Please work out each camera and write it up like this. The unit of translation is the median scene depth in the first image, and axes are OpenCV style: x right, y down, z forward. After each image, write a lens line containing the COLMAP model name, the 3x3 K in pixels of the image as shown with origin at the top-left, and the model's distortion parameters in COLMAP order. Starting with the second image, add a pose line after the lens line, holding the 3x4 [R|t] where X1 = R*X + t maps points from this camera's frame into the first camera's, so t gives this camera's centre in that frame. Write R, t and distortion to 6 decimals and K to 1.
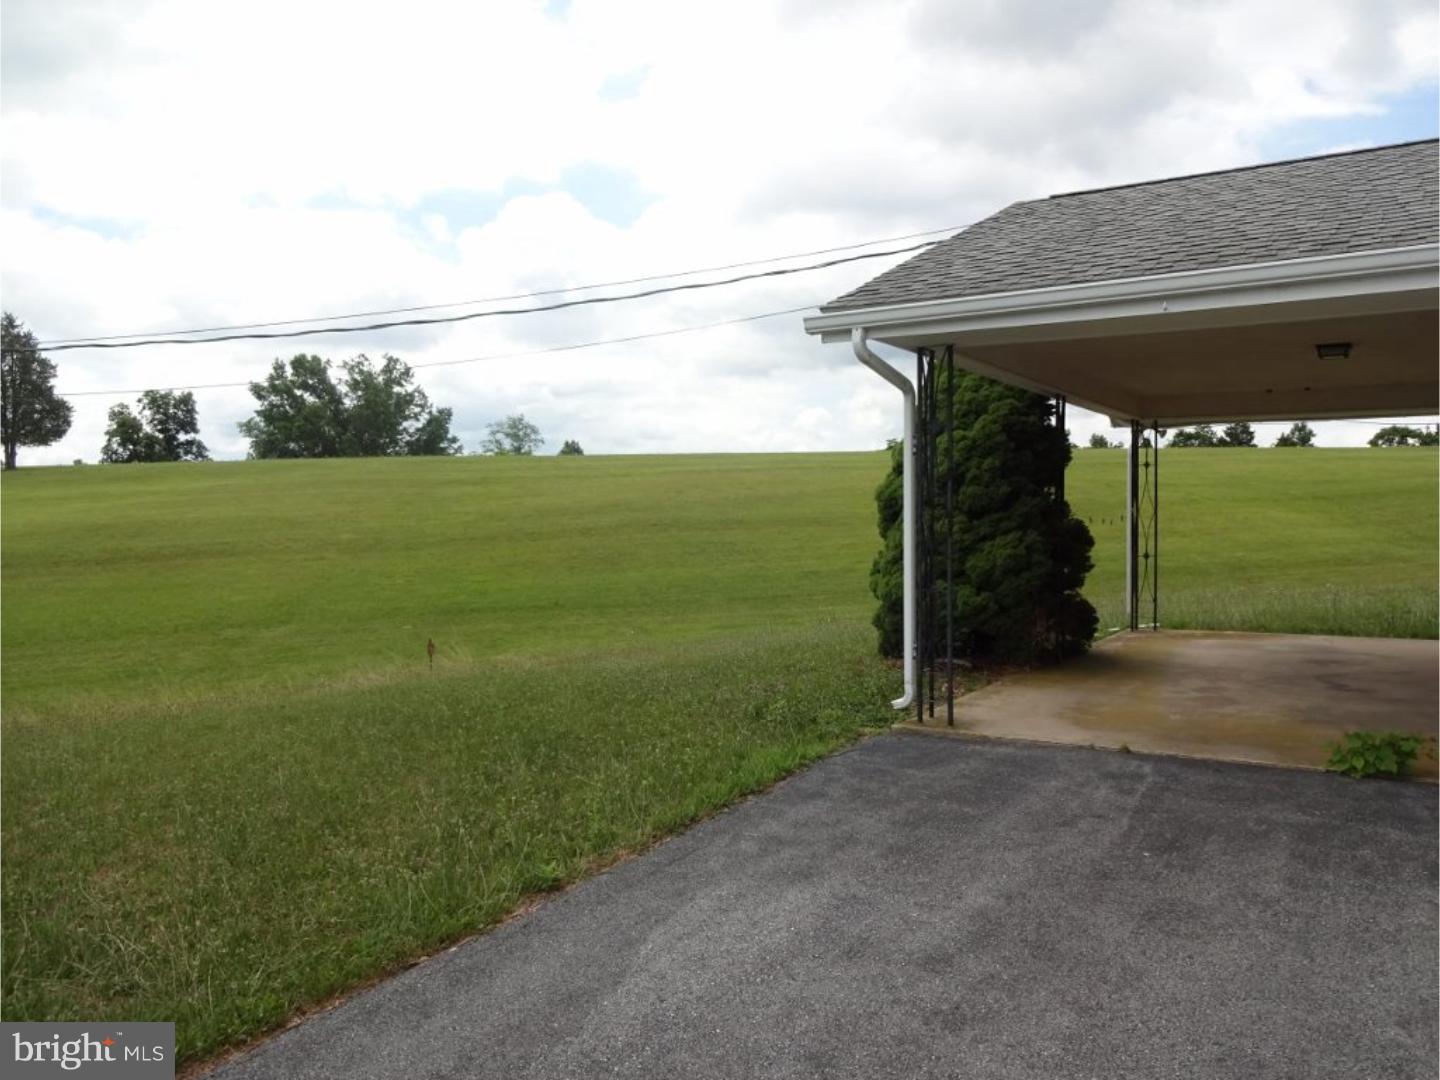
lens RADIAL K [[1070.3, 0, 720.0], [0, 1070.3, 540.0], [0, 0, 1]] dist [0.007248, -0.002053]
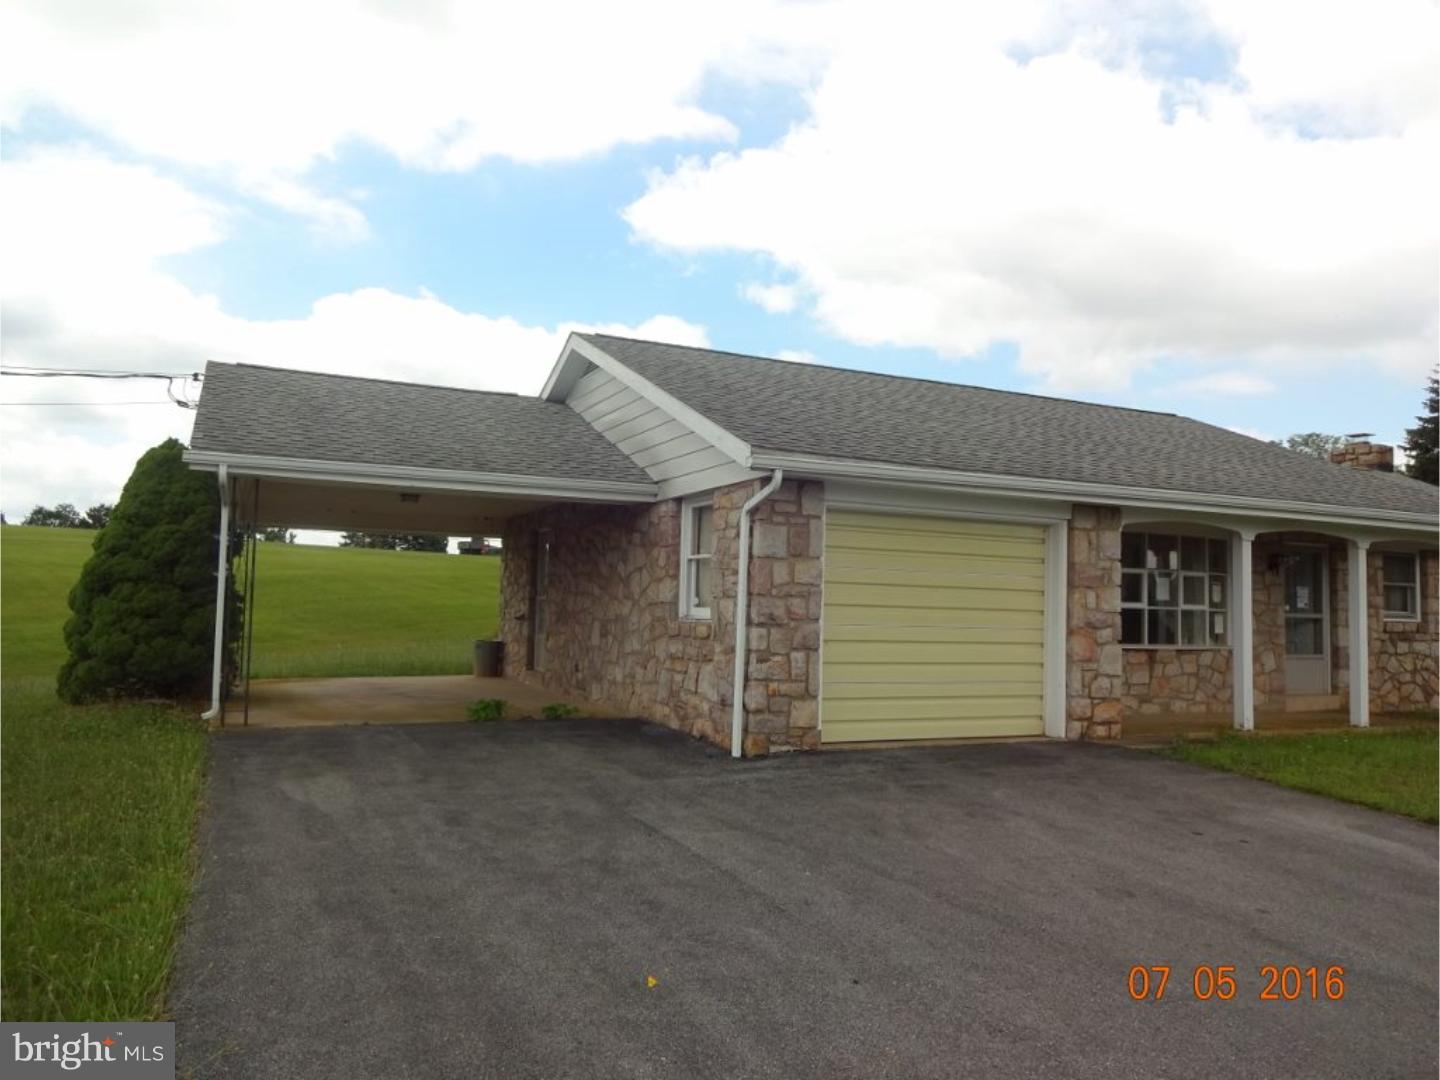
lens RADIAL K [[1070.3, 0, 720.0], [0, 1070.3, 540.0], [0, 0, 1]] dist [0.007248, -0.002053]
pose [[0.545587, 0.069599, 0.835159, -0.527734], [-0.002619, 0.996682, -0.081348, 0.023701], [-0.838050, 0.042195, 0.543959, -0.301775]]
